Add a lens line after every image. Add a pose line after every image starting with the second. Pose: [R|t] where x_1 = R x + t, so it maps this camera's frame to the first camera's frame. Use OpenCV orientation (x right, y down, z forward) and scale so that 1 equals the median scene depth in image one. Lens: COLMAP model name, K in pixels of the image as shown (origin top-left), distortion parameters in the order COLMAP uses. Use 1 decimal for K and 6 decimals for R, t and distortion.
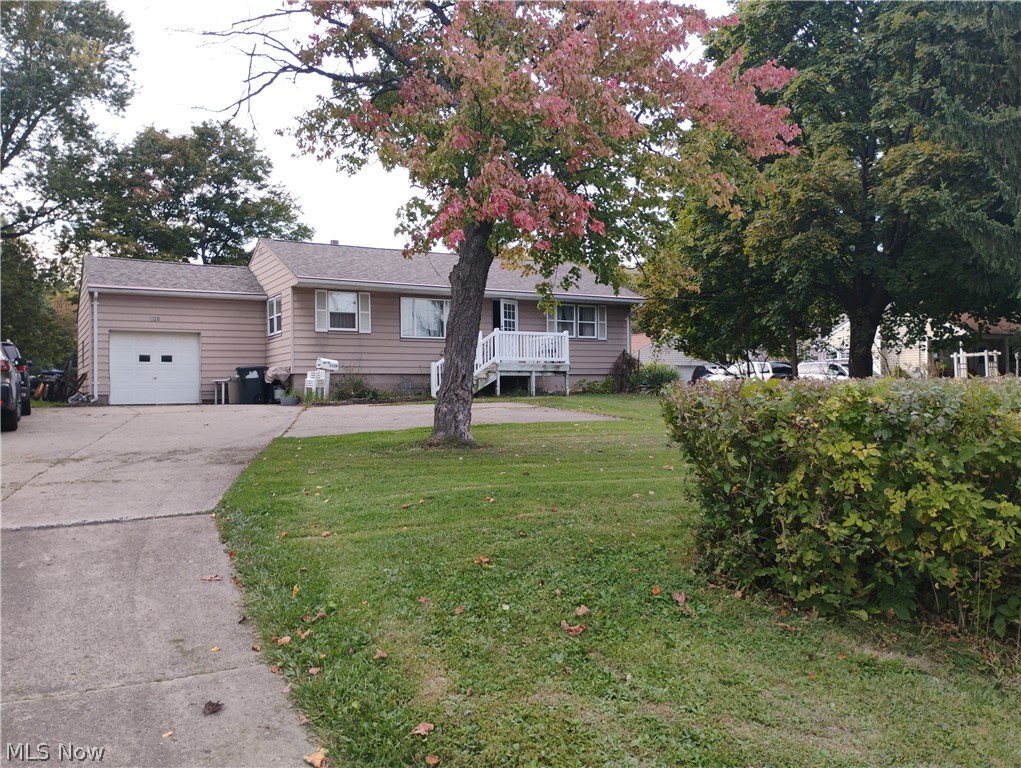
lens RADIAL K [[844.0, 0, 509.2], [0, 844.0, 384.0], [0, 0, 1]] dist [-0.004204, -0.000842]
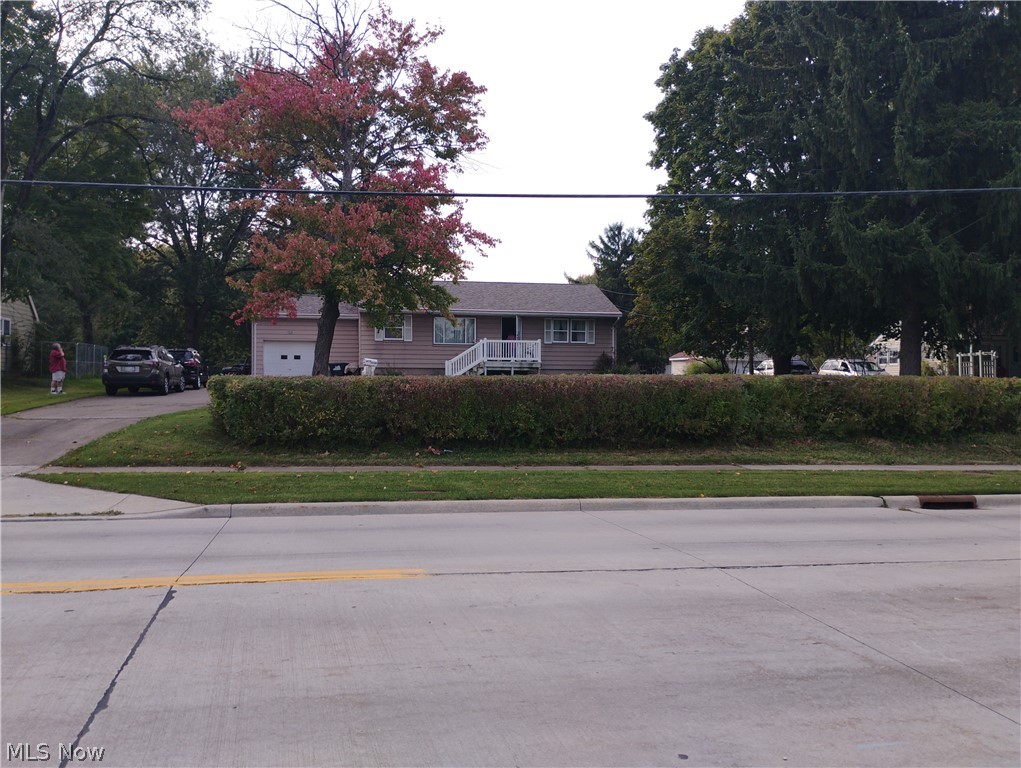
lens RADIAL K [[844.0, 0, 511.7], [0, 844.0, 382.7], [0, 0, 1]] dist [-0.004204, -0.000842]
pose [[0.952813, 0.012426, -0.303304, 0.469307], [-0.010034, 0.999905, 0.009444, -0.001433], [0.303393, -0.005955, 0.952847, -0.400985]]
